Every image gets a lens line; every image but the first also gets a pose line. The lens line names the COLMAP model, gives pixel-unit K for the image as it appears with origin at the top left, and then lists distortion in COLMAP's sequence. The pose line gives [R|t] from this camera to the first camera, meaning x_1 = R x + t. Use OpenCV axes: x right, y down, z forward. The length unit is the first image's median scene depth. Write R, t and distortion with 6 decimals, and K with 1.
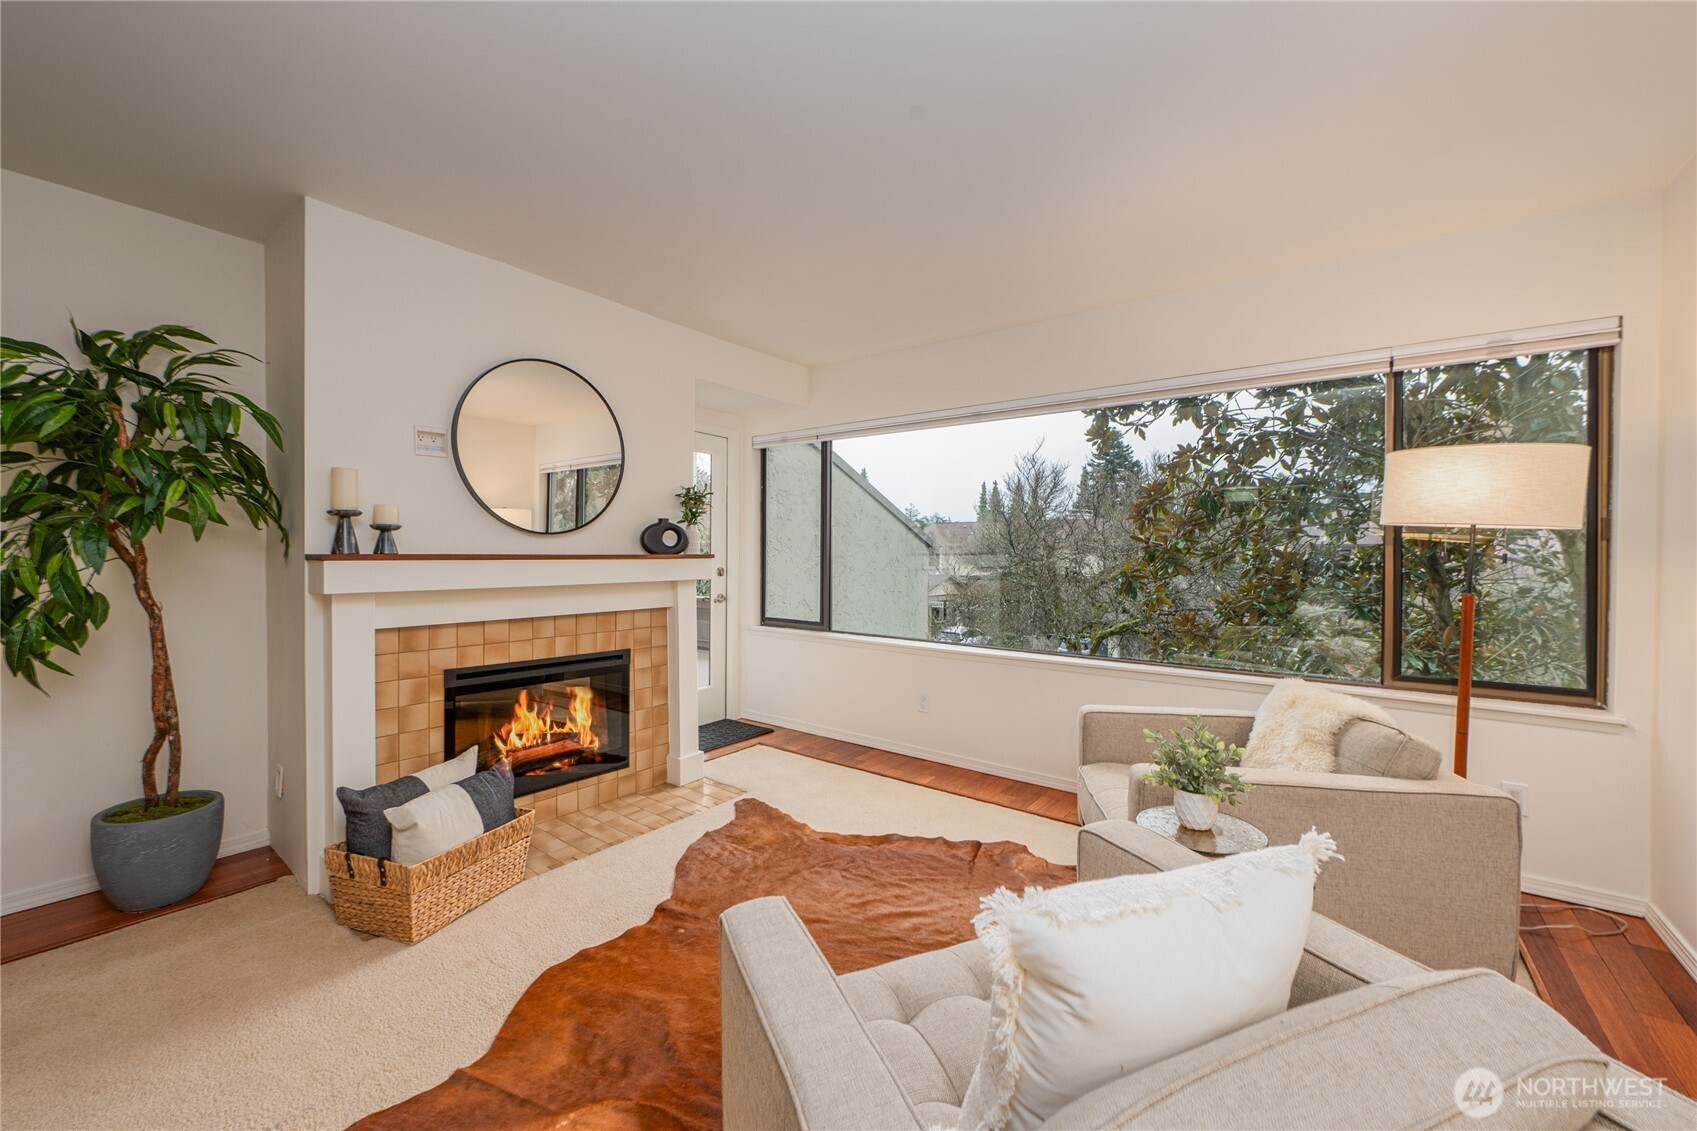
lens RADIAL K [[662.4, 0, 850.3], [0, 662.4, 563.0], [0, 0, 1]] dist [0.000298, -0.002281]
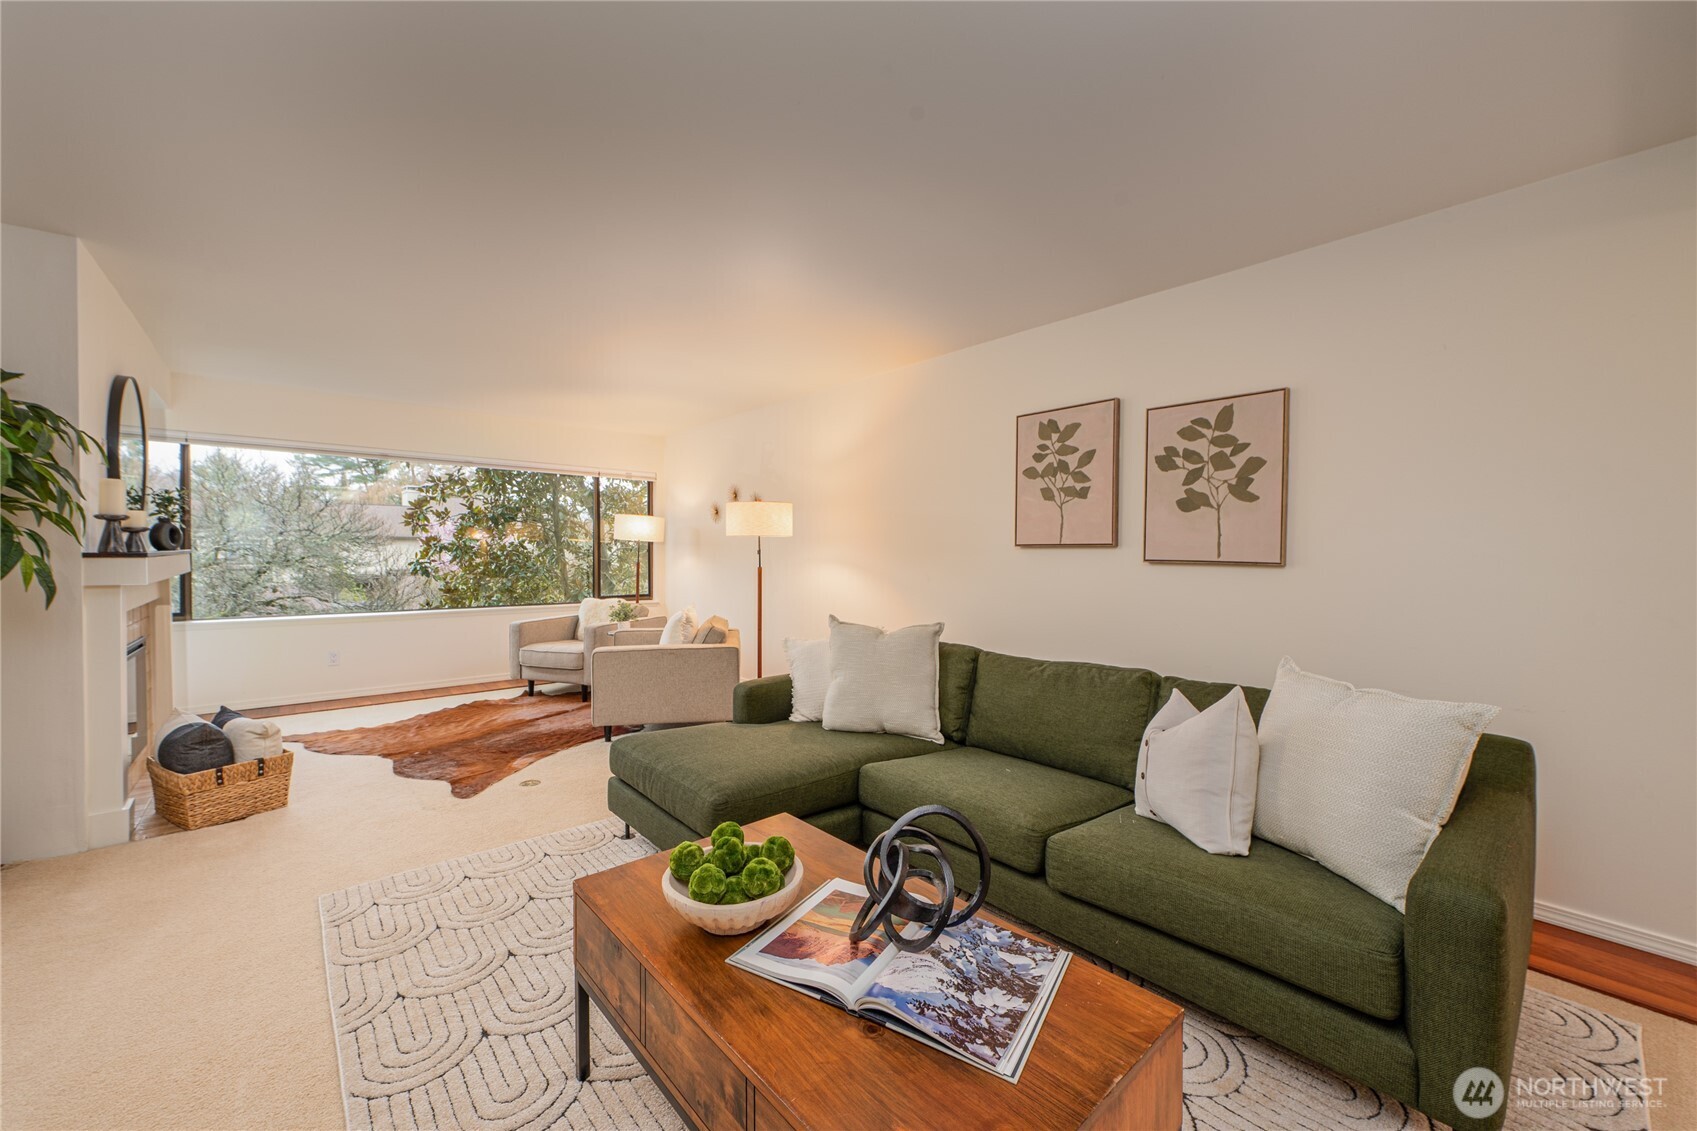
lens RADIAL K [[662.4, 0, 857.8], [0, 662.4, 566.4], [0, 0, 1]] dist [0.000298, -0.002281]
pose [[0.201941, -0.024979, 0.979079, -1.646585], [0.001605, 0.999682, 0.025173, -0.016576], [-0.979396, -0.003512, 0.201916, -0.536082]]
